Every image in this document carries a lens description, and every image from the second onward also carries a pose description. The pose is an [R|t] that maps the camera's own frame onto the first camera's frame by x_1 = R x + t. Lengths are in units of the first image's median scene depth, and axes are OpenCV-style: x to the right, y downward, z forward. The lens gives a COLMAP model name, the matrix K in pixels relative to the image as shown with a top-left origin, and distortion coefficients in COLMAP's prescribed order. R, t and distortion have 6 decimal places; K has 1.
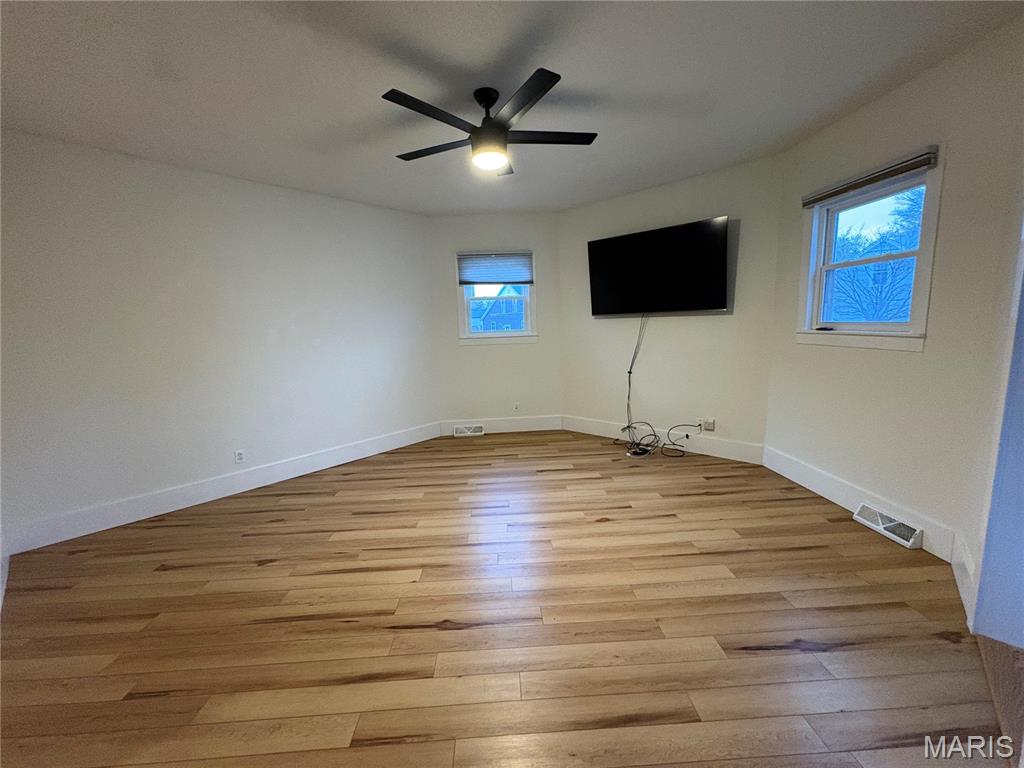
lens RADIAL K [[406.6, 0, 513.3], [0, 406.6, 383.4], [0, 0, 1]] dist [0.000454, 0.000641]
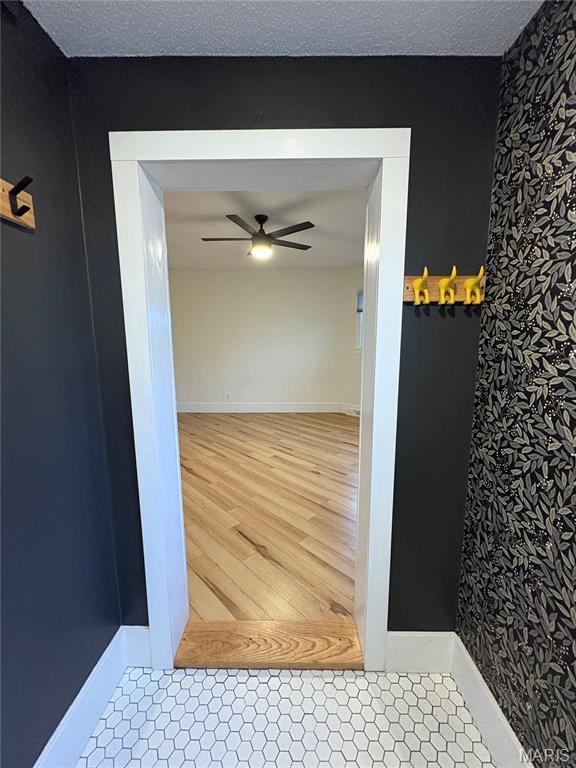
lens RADIAL K [[304.9, 0, 288.4], [0, 304.9, 385.3], [0, 0, 1]] dist [0.000454, 0.000641]
pose [[0.662976, 0.137375, -0.735929, 0.861799], [-0.126459, 0.989444, 0.070775, -0.046104], [0.737883, 0.046143, 0.673350, 0.136812]]
